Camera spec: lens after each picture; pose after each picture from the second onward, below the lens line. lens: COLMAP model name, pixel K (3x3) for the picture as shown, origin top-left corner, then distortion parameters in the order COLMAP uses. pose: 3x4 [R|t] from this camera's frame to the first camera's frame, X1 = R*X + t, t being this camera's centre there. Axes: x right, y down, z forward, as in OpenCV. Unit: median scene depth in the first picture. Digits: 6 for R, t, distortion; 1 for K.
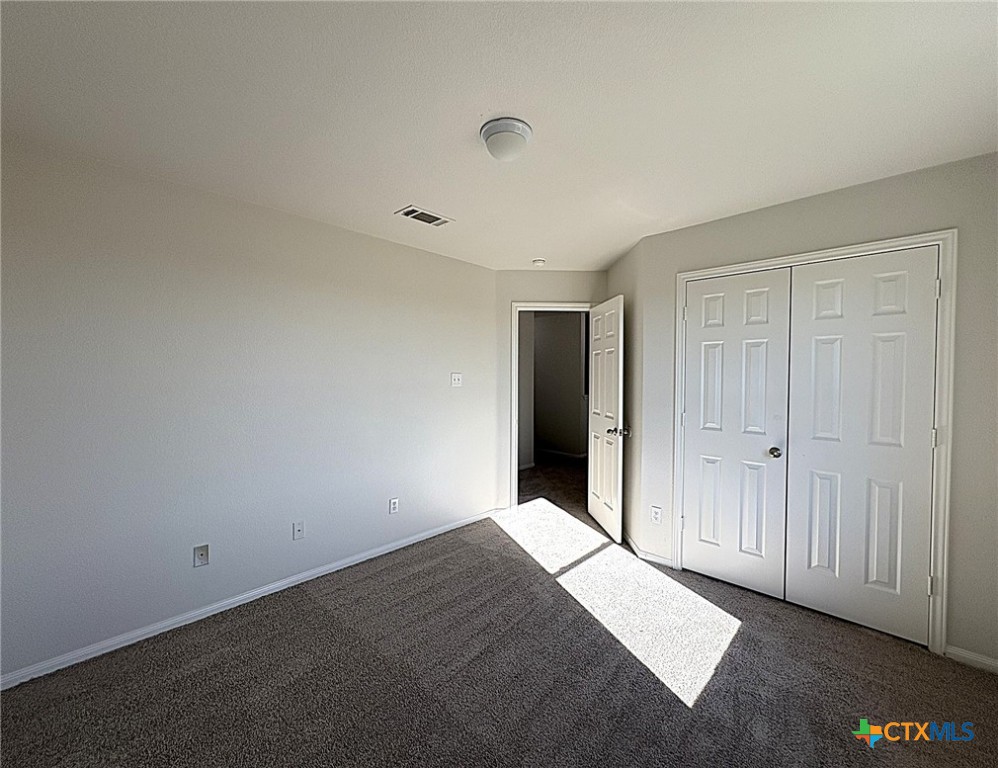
lens RADIAL K [[406.2, 0, 499.2], [0, 406.2, 382.1], [0, 0, 1]] dist [0.002980, 0.000700]
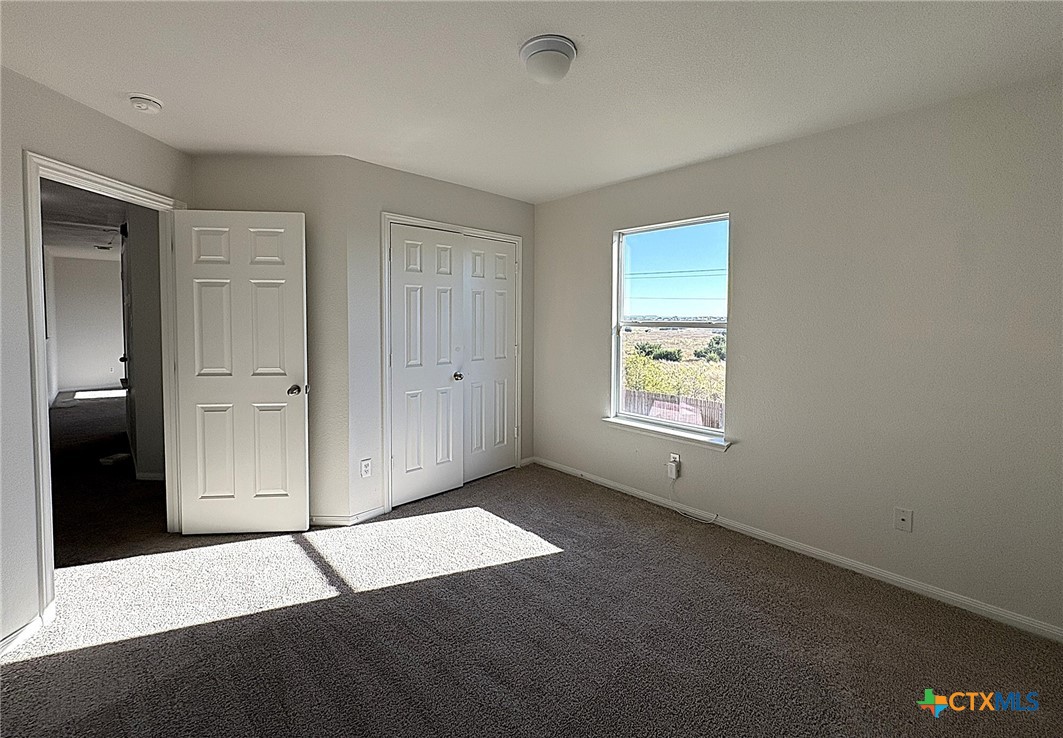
lens RADIAL K [[438.2, 0, 531.4], [0, 438.2, 329.9], [0, 0, 1]] dist [-0.002238, -0.000102]
pose [[0.021942, -0.043669, 0.998805, -0.616573], [0.011681, 0.998989, 0.043421, -0.026825], [-0.999691, 0.010715, 0.022430, 0.634849]]
